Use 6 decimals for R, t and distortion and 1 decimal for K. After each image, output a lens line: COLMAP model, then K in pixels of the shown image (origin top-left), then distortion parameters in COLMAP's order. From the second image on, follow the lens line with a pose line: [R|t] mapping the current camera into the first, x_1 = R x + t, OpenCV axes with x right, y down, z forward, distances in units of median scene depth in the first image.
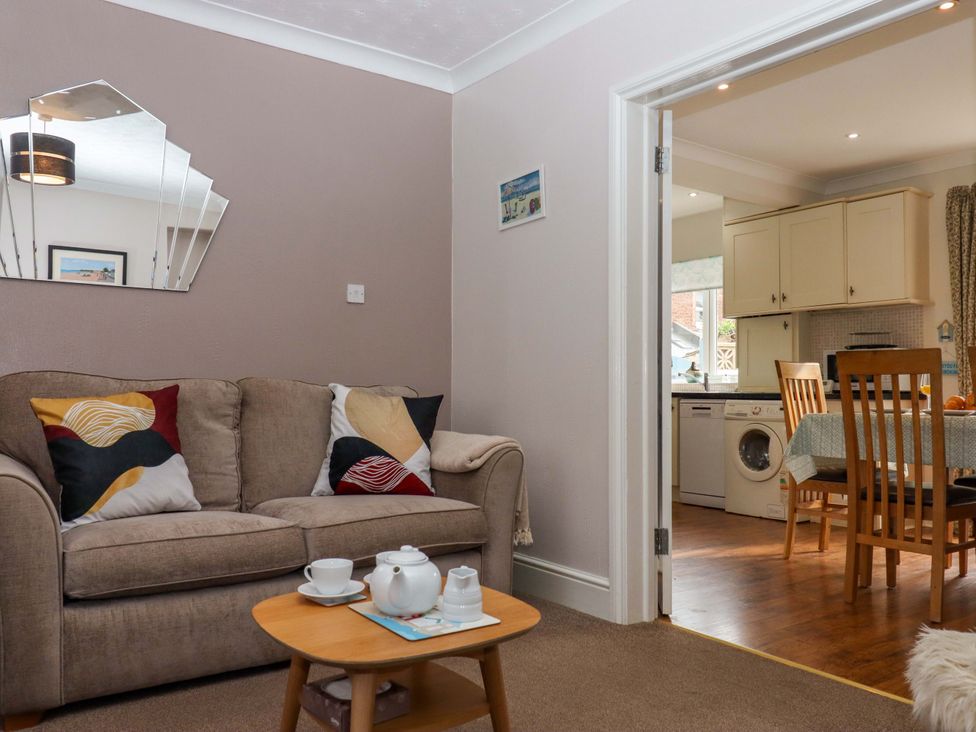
lens RADIAL K [[774.9, 0, 492.4], [0, 774.9, 366.7], [0, 0, 1]] dist [0.003276, -0.004451]
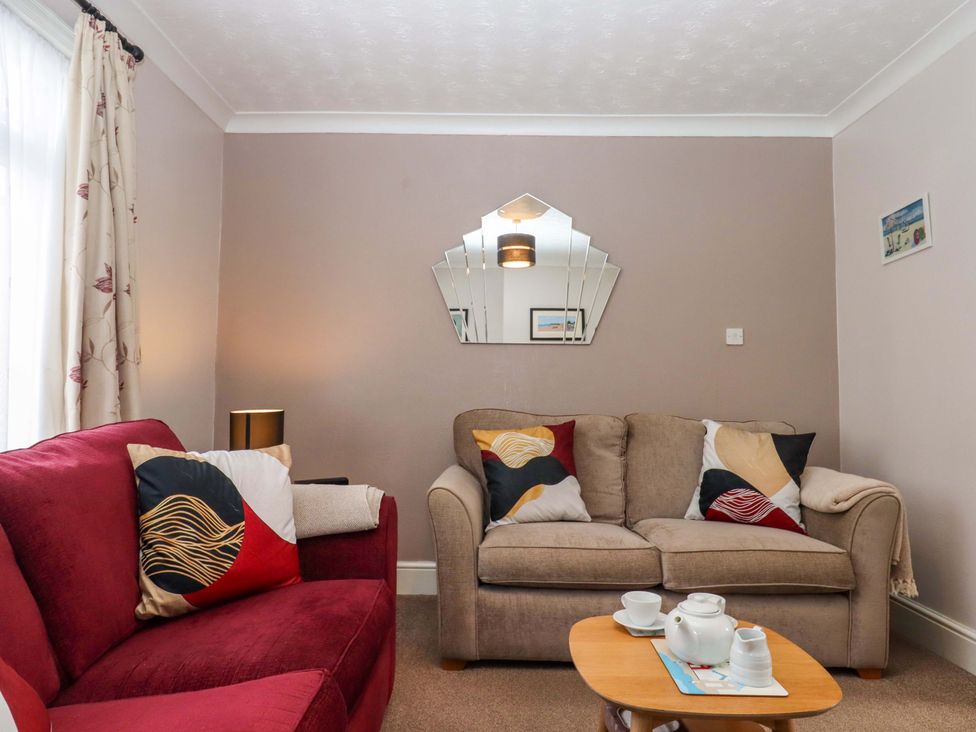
lens RADIAL K [[637.0, 0, 489.1], [0, 637.0, 363.9], [0, 0, 1]] dist [0.002582, -0.012050]
pose [[0.803600, -0.029919, -0.594417, 0.105427], [0.010509, 0.999293, -0.036089, -0.032322], [0.595077, 0.022755, 0.803347, 0.070707]]
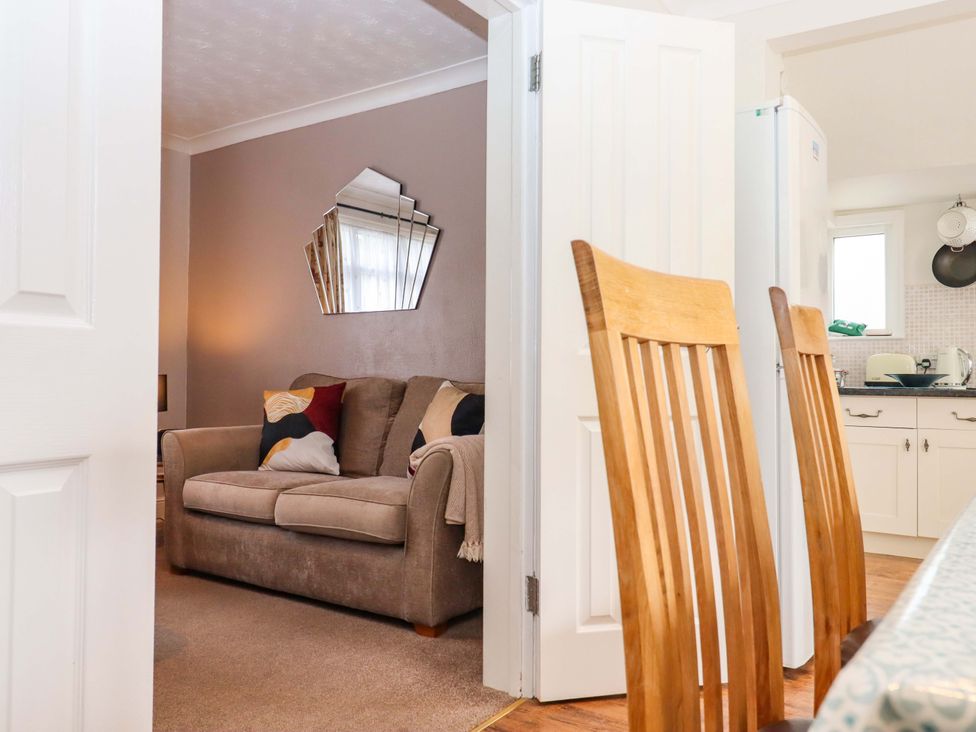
lens RADIAL K [[774.9, 0, 494.7], [0, 774.9, 364.2], [0, 0, 1]] dist [0.003276, -0.004451]
pose [[0.351301, -0.025469, -0.935916, 0.944592], [0.021221, 0.999590, -0.019236, 0.023352], [0.936022, -0.013103, 0.351698, 0.756292]]
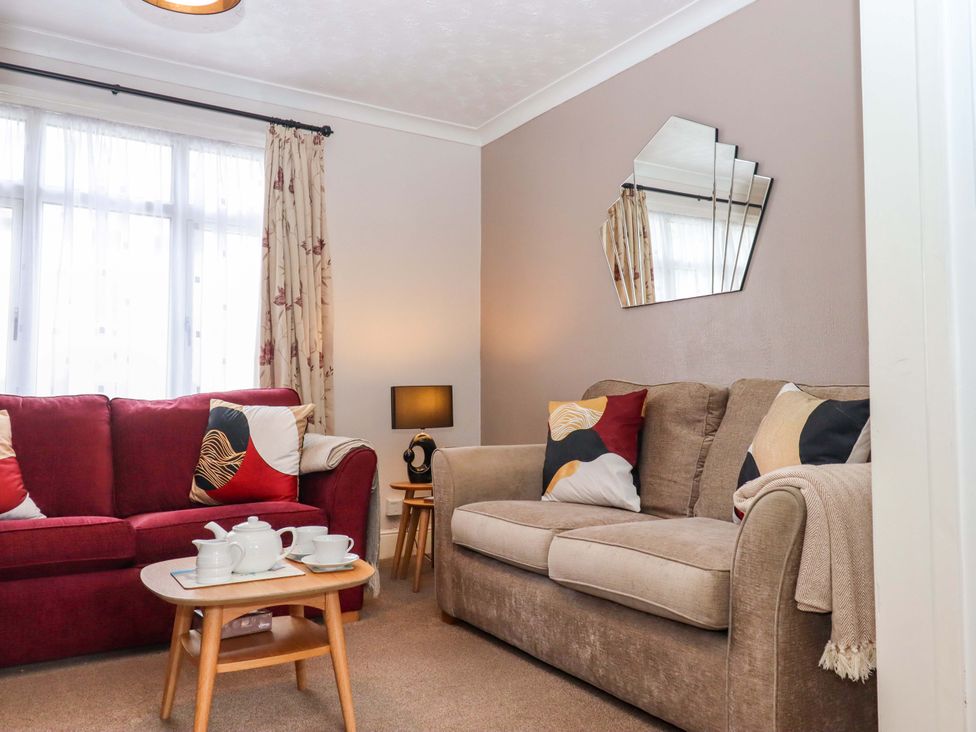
lens RADIAL K [[774.9, 0, 493.3], [0, 774.9, 359.7], [0, 0, 1]] dist [0.003276, -0.004451]
pose [[-0.060695, -0.061212, -0.996278, 0.631706], [0.027426, 0.997639, -0.062966, 0.043377], [0.997779, -0.031145, -0.058873, 0.845101]]
